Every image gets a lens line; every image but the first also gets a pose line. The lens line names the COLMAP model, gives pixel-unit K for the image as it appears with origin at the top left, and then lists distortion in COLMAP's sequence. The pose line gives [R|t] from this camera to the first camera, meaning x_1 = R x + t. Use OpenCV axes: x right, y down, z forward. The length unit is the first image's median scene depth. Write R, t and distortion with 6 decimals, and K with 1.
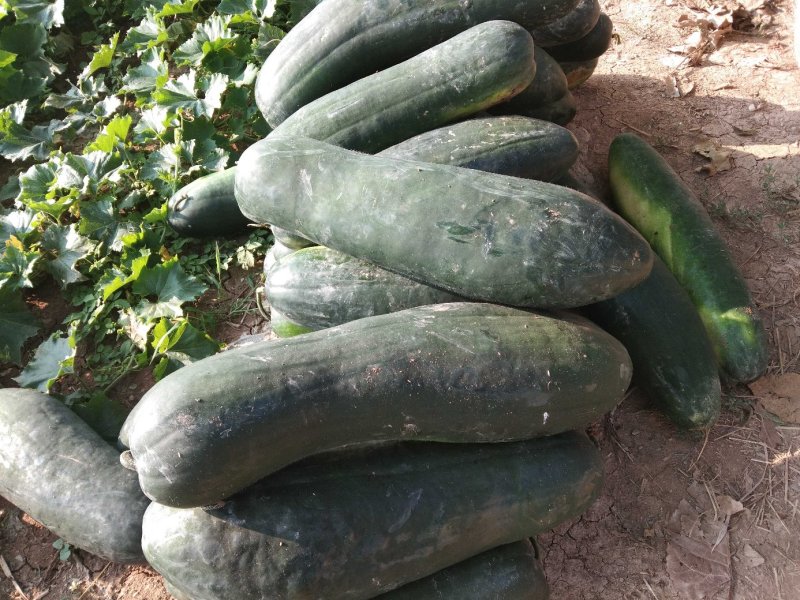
lens RADIAL K [[669.9, 0, 403.1], [0, 669.9, 299.7], [0, 0, 1]] dist [0.101652, -0.193341]
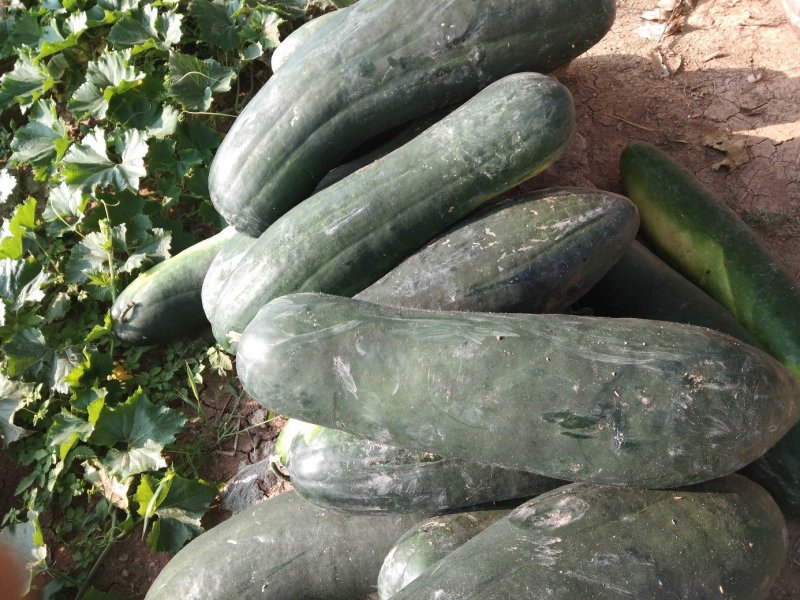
lens RADIAL K [[660.7, 0, 397.2], [0, 660.7, 297.1], [0, 0, 1]] dist [0.080181, -0.148562]
pose [[0.978948, -0.181299, 0.093757, -0.090939], [0.171079, 0.979372, 0.107533, -0.210008], [-0.111319, -0.089230, 0.989771, 0.188773]]
